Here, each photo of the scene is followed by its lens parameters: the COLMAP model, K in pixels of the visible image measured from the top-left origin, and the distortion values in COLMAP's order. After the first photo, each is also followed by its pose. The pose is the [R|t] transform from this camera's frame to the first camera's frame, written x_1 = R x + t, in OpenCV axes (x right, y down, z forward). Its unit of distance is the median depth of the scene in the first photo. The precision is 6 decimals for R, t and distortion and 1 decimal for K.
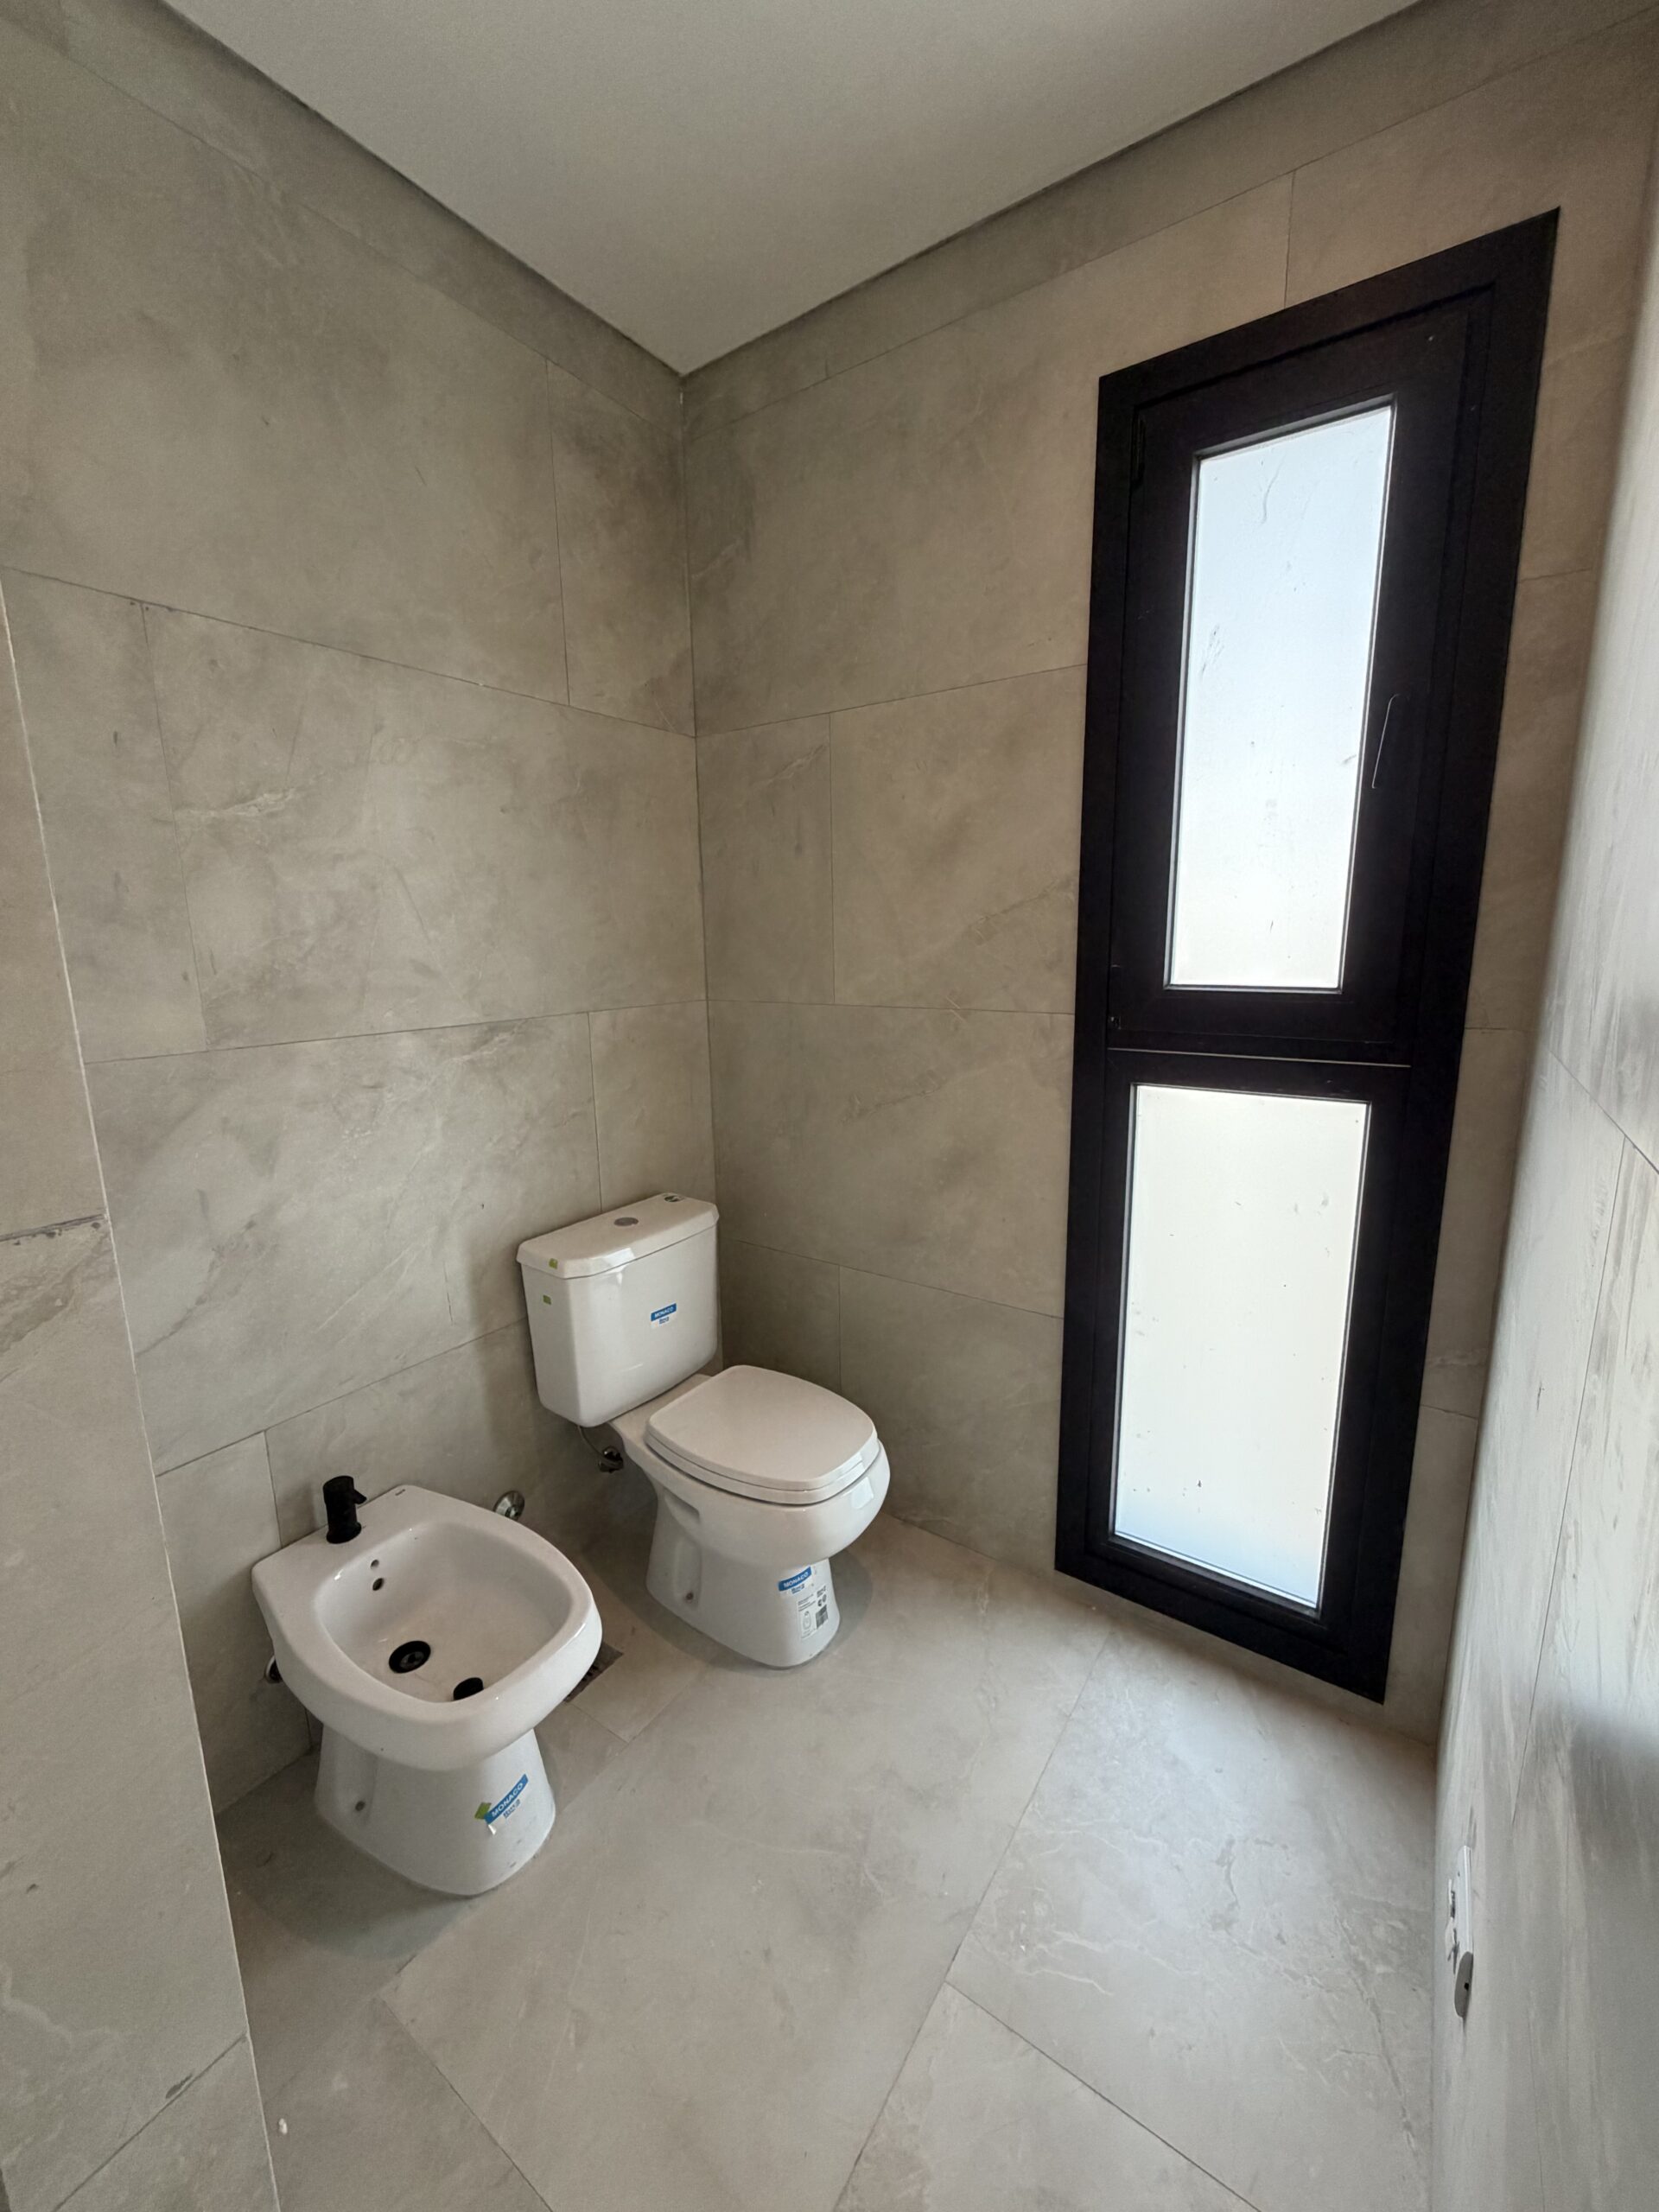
lens RADIAL K [[878.6, 0, 831.7], [0, 878.6, 1111.4], [0, 0, 1]] dist [0.002573, -0.000276]
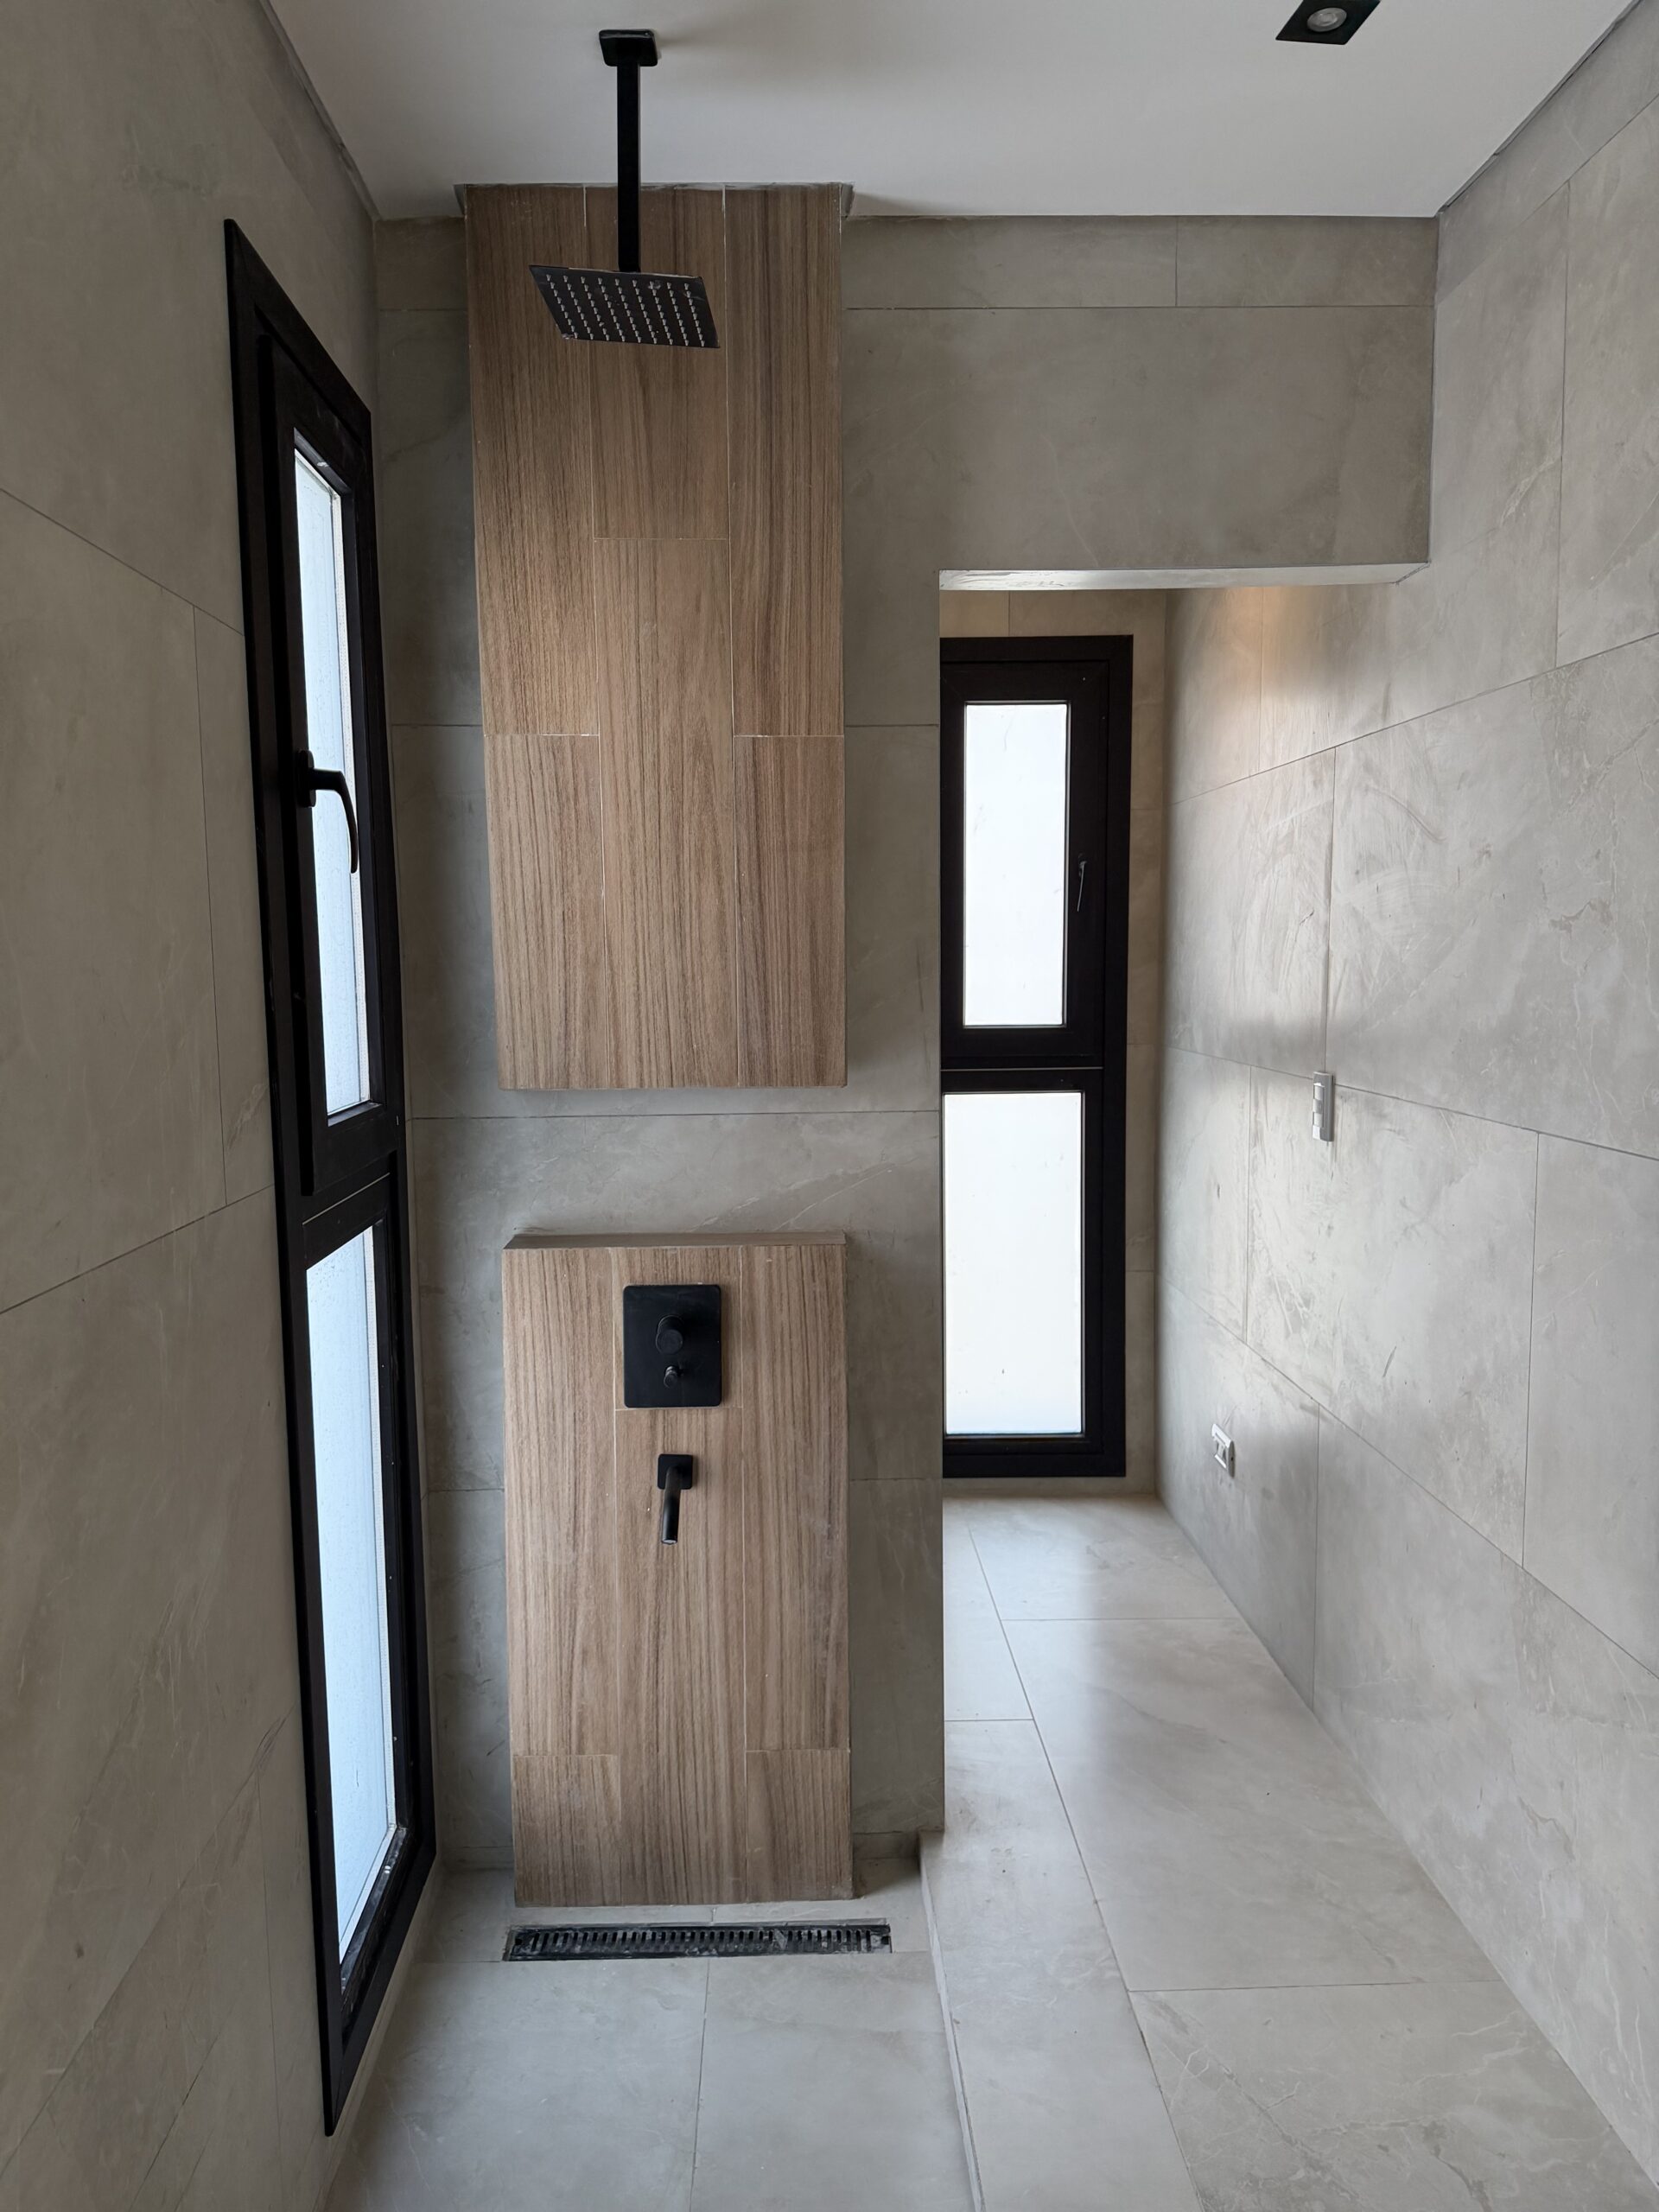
lens RADIAL K [[1545.5, 0, 813.5], [0, 1545.5, 1112.7], [0, 0, 1]] dist [0.064885, -0.070559]
pose [[0.801901, -0.061859, 0.594246, -1.385740], [0.113195, 0.992341, -0.049452, 0.106052], [-0.586636, 0.106921, 0.802761, -0.937285]]
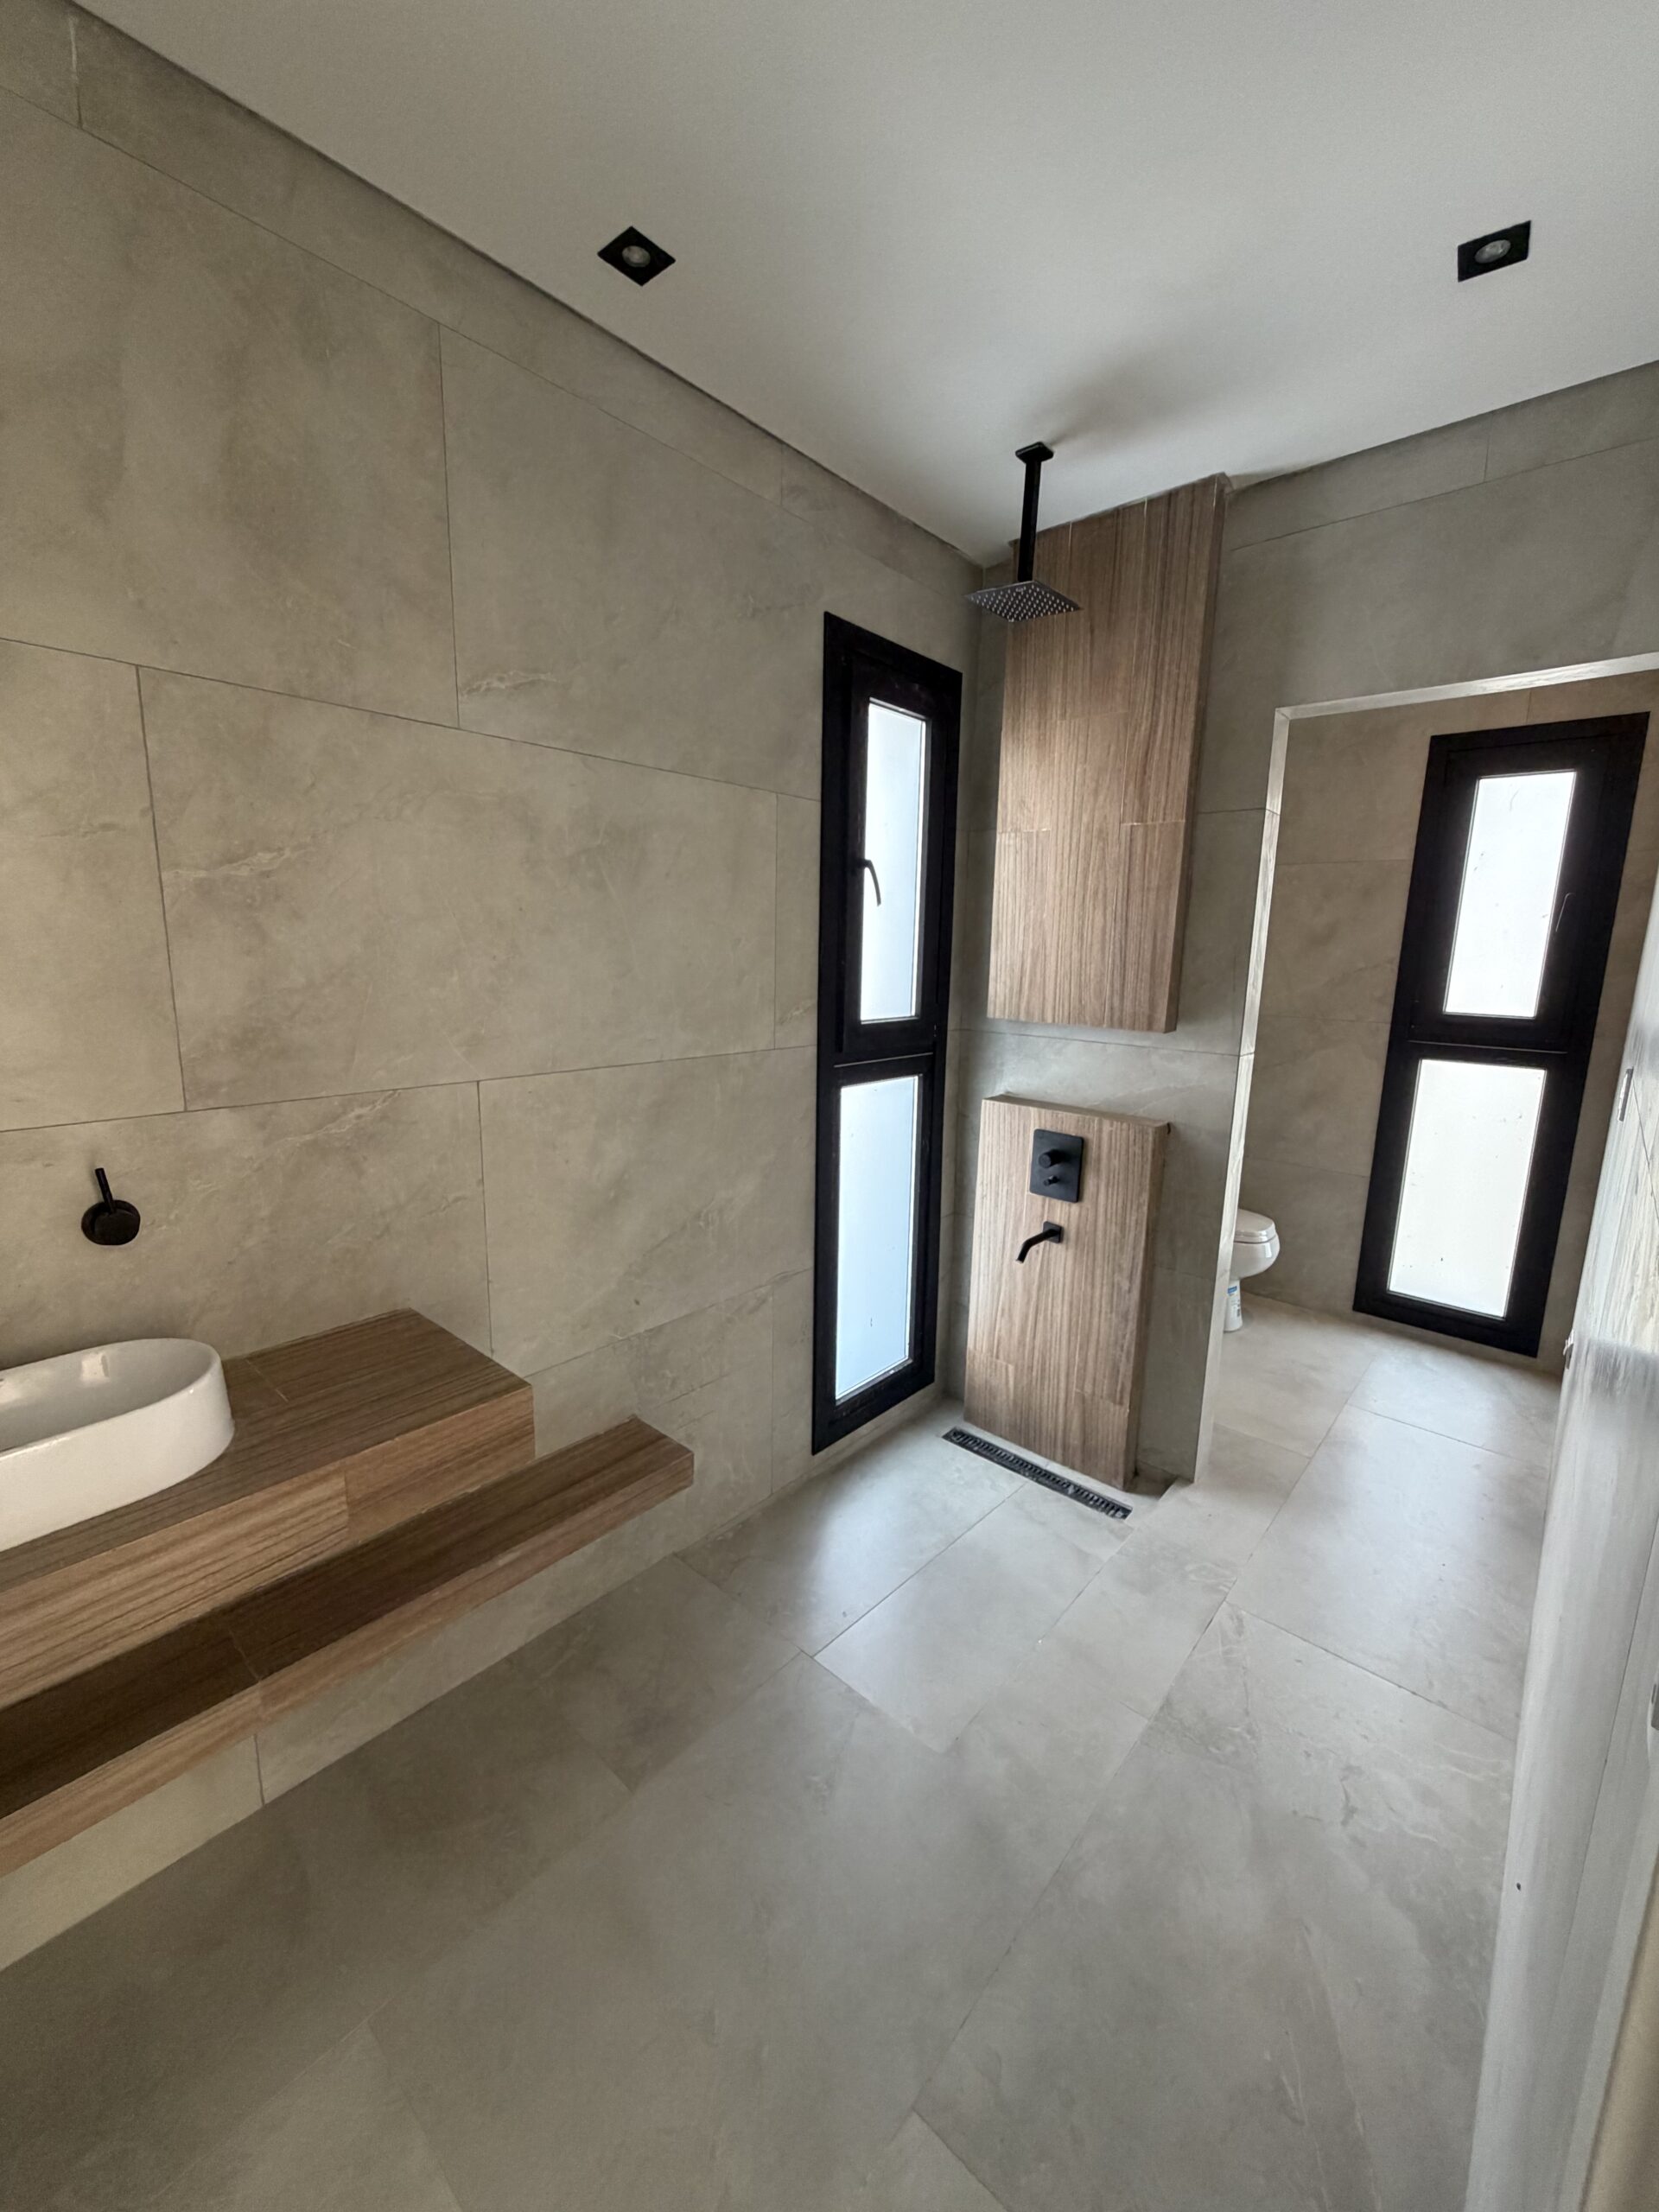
lens RADIAL K [[878.6, 0, 838.1], [0, 878.6, 1106.7], [0, 0, 1]] dist [0.002573, -0.000276]
pose [[0.992848, 0.052790, -0.107076, -0.819101], [-0.052926, 0.998597, 0.001565, 0.156369], [0.107008, 0.004113, 0.994250, -1.245321]]
